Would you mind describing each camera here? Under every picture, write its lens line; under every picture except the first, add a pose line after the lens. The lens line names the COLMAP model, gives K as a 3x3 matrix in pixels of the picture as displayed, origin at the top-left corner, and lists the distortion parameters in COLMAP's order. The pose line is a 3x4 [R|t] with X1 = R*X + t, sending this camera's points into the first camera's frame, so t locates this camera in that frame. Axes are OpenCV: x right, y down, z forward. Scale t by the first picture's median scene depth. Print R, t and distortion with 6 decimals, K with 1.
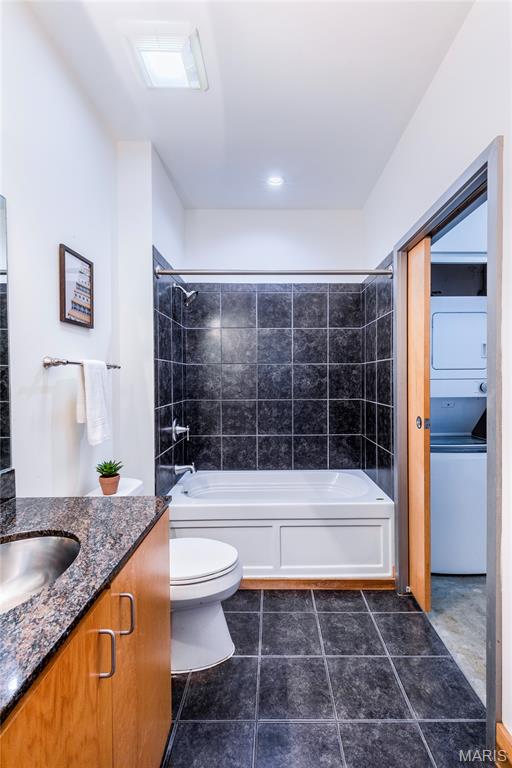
lens RADIAL K [[347.7, 0, 274.5], [0, 347.7, 383.9], [0, 0, 1]] dist [0.003389, 0.000760]
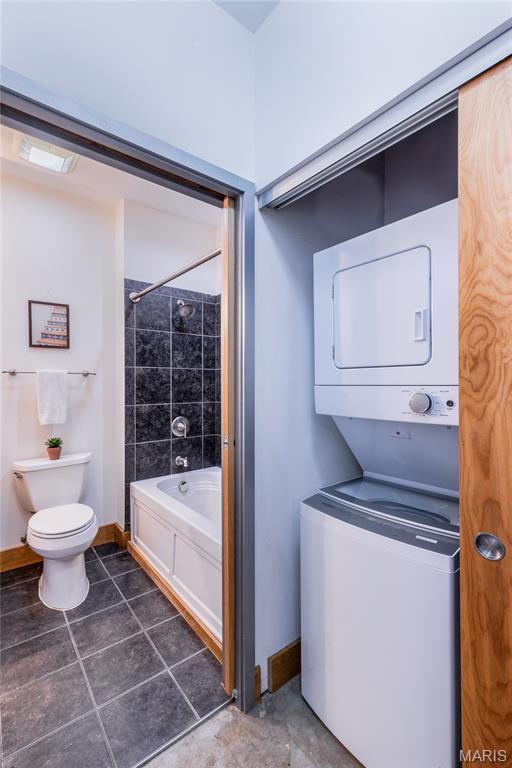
lens RADIAL K [[347.7, 0, 262.1], [0, 347.7, 383.8], [0, 0, 1]] dist [0.003389, 0.000760]
pose [[0.614982, 0.007096, -0.788509, 1.173389], [-0.016276, 0.999861, -0.003696, -0.015582], [0.788373, 0.015107, 0.615012, 0.737316]]
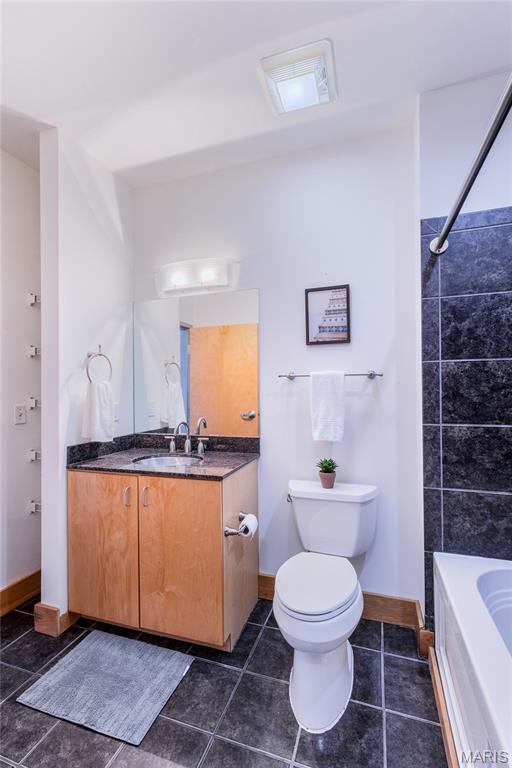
lens RADIAL K [[347.7, 0, 257.6], [0, 347.7, 385.6], [0, 0, 1]] dist [0.003389, 0.000760]
pose [[-0.334644, 0.001237, -0.942344, 0.639024], [-0.007267, 0.999966, 0.003893, -0.021275], [0.942316, 0.008151, -0.334624, 1.098383]]
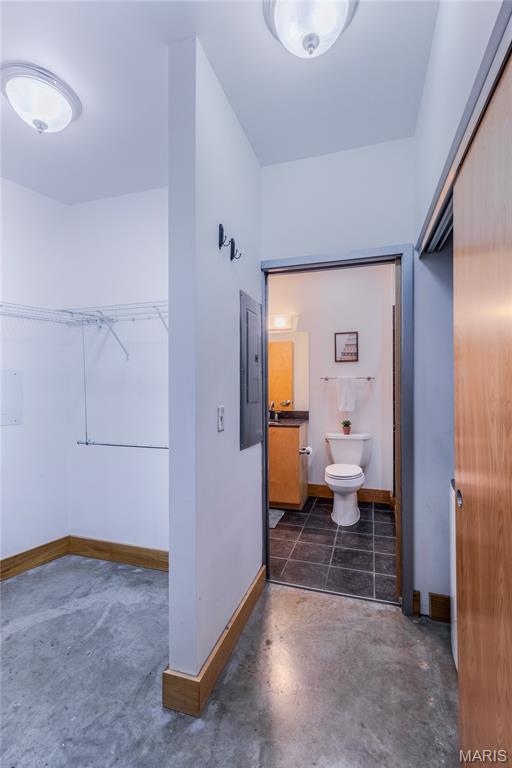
lens RADIAL K [[347.7, 0, 257.0], [0, 347.7, 386.4], [0, 0, 1]] dist [0.003389, 0.000760]
pose [[-0.324845, 0.010497, -0.945709, 1.764879], [-0.011807, 0.999815, 0.015153, -0.026389], [0.945694, 0.016088, -0.324661, 1.114567]]
